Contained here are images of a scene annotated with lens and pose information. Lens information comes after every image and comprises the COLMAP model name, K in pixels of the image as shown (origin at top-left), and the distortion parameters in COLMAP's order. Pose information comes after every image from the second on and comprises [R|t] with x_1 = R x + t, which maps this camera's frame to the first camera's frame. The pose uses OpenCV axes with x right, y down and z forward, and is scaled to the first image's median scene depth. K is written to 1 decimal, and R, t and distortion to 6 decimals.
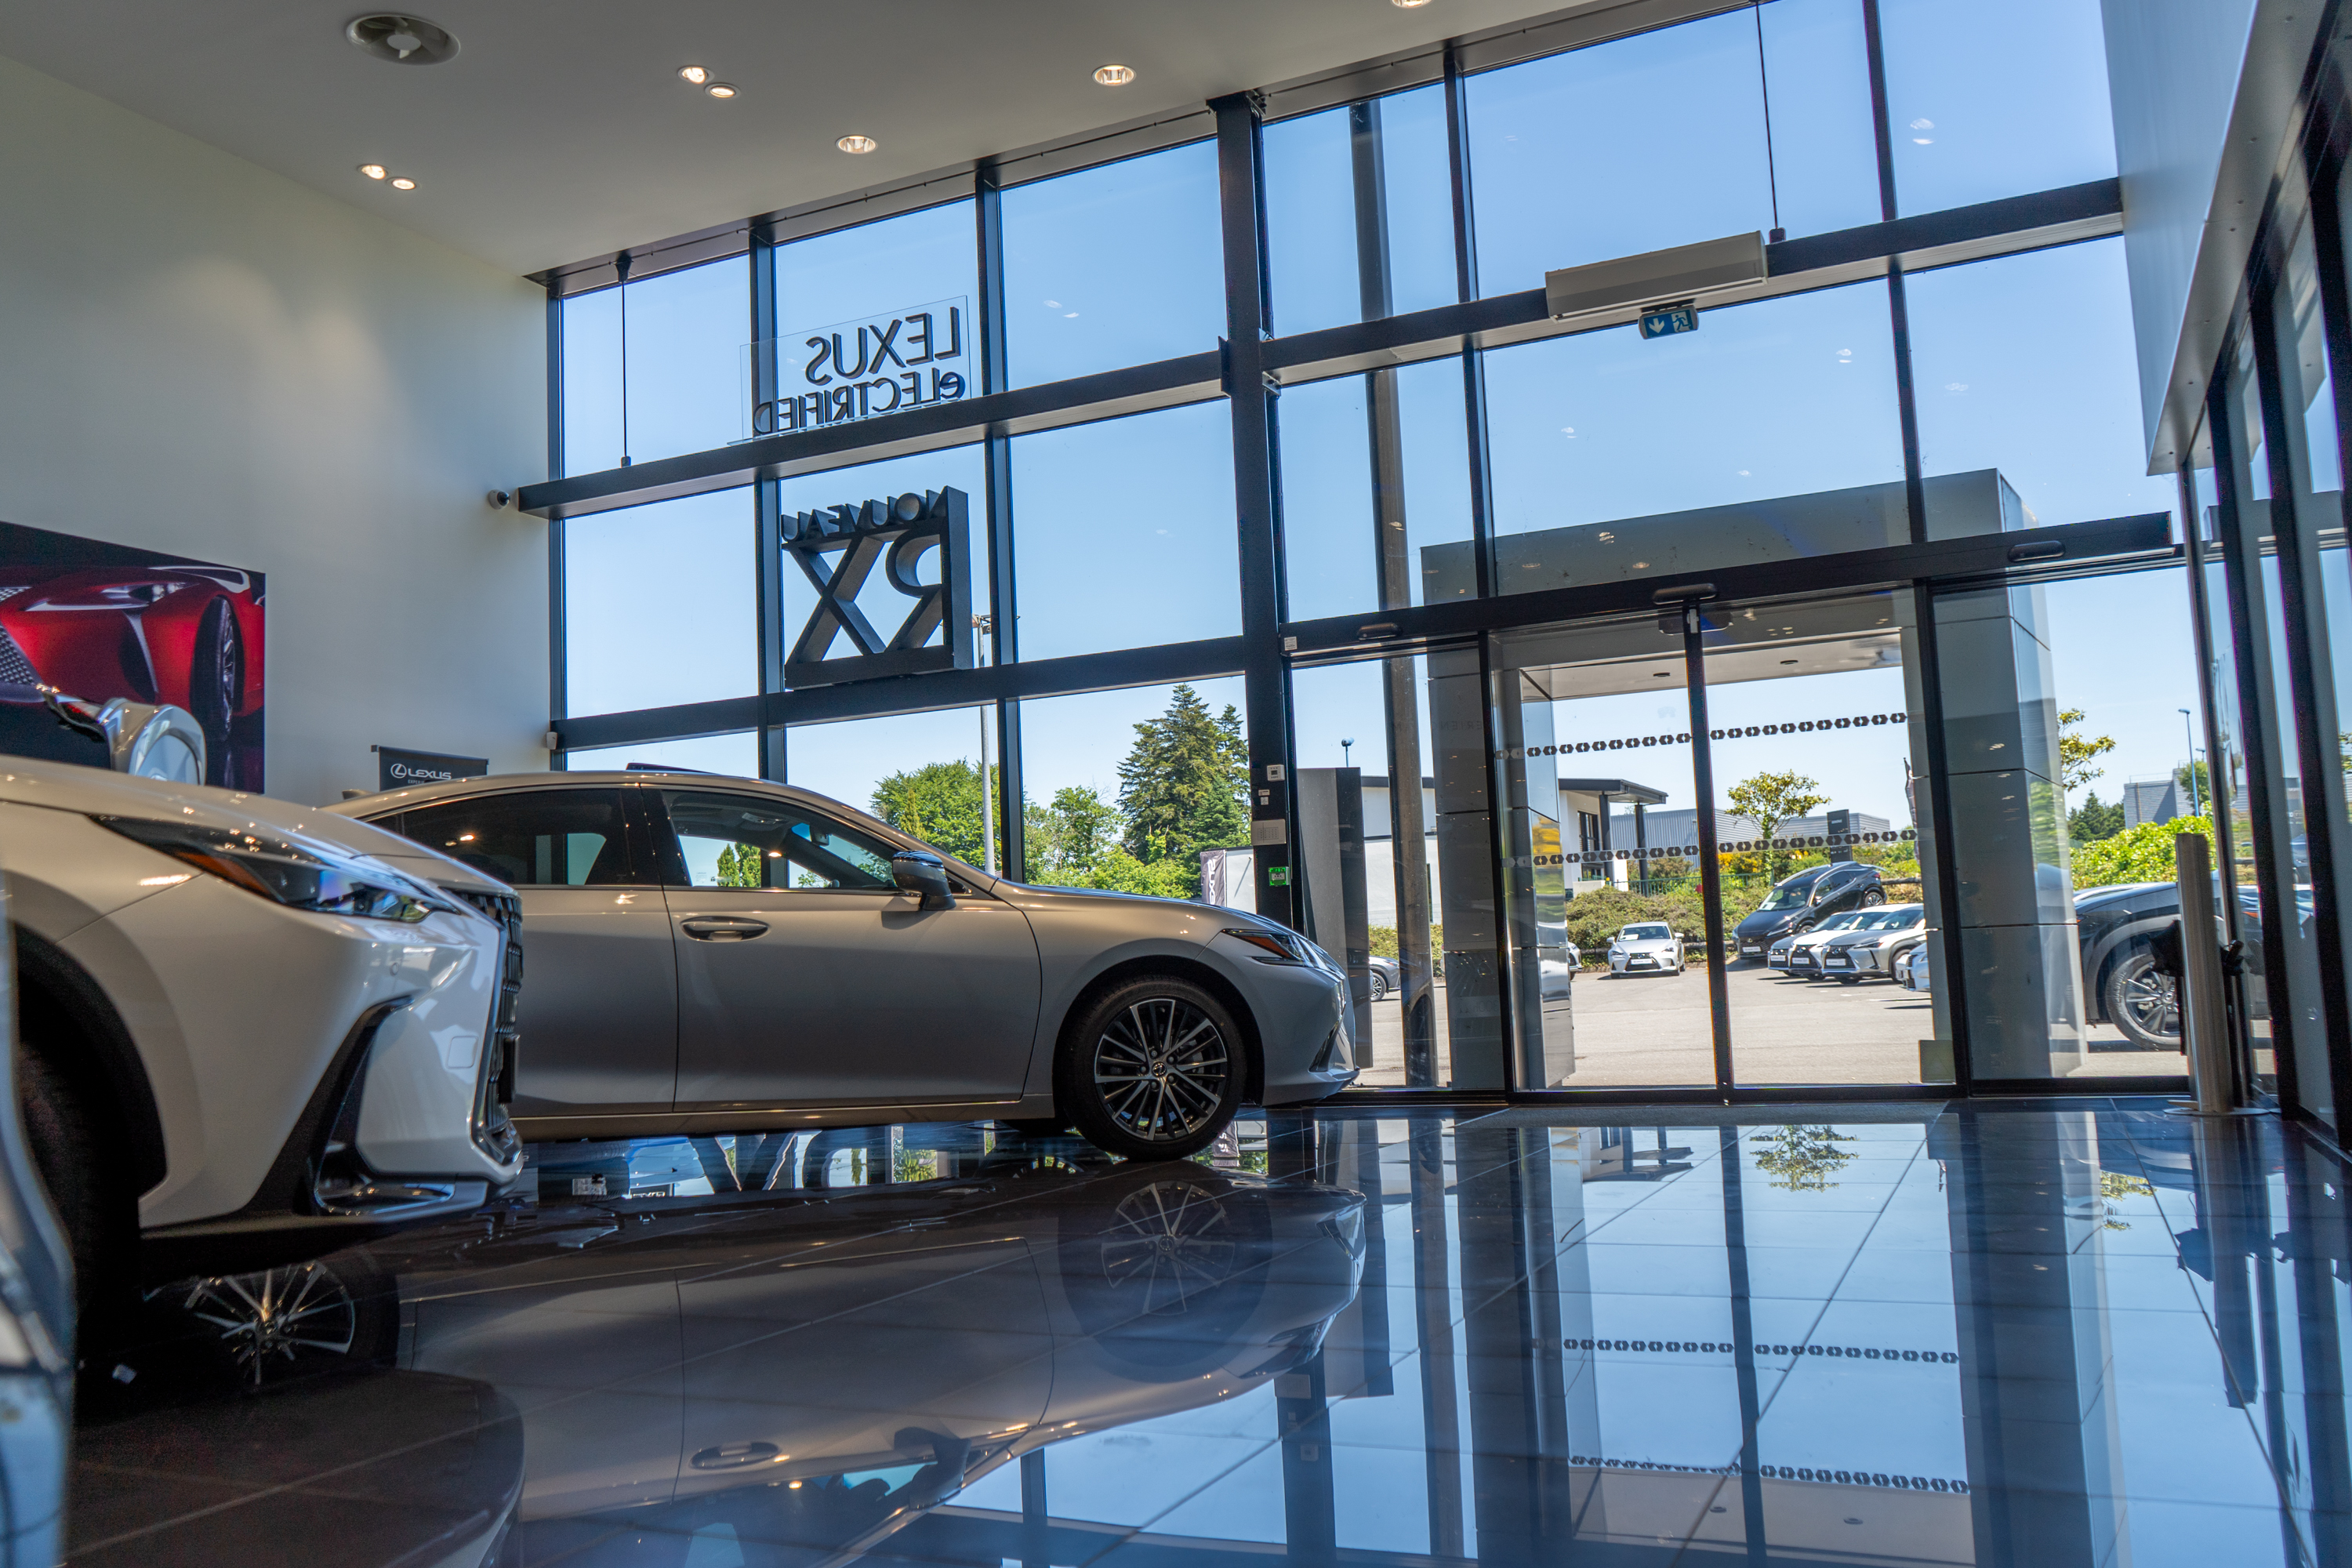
lens RADIAL K [[1878.5, 0, 1174.5], [0, 1878.5, 782.2], [0, 0, 1]] dist [-0.010759, -0.001484]
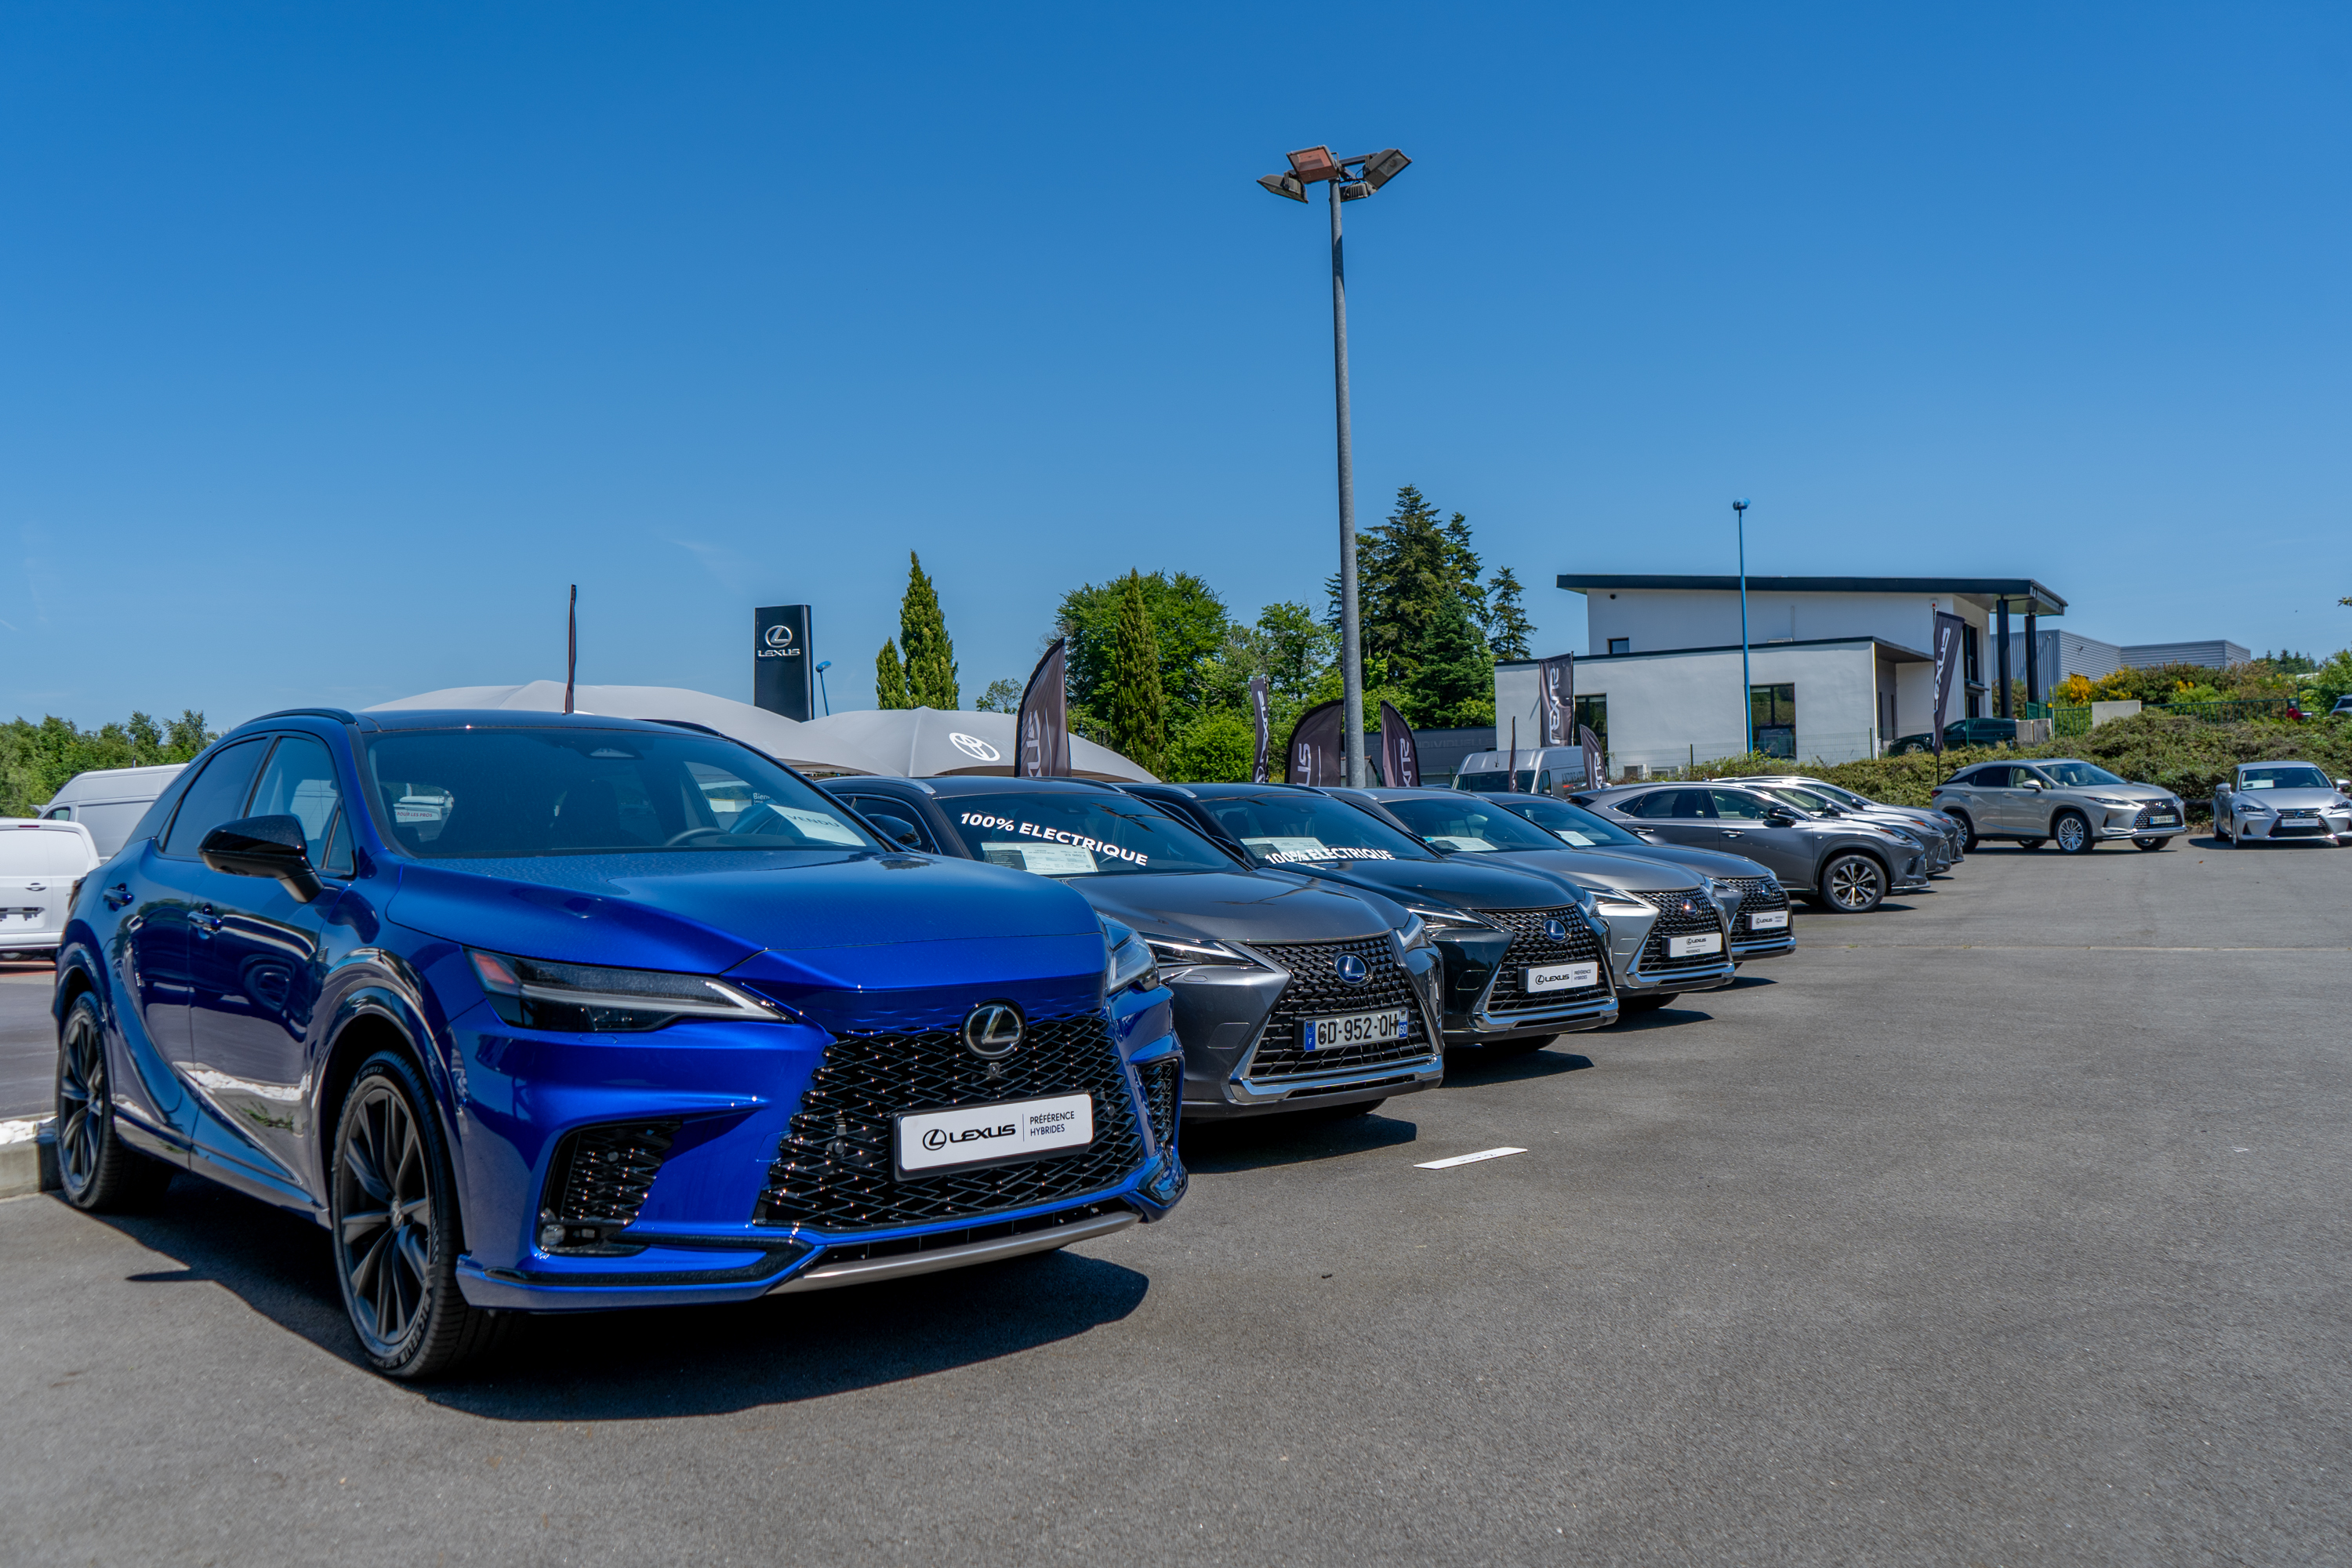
lens RADIAL K [[1878.5, 0, 1176.9], [0, 1878.5, 783.2], [0, 0, 1]] dist [-0.010759, -0.001484]
pose [[0.995800, 0.020827, -0.089155, -0.023017], [-0.012944, 0.996028, 0.088097, 0.010068], [0.090636, -0.086573, 0.992114, 0.109070]]
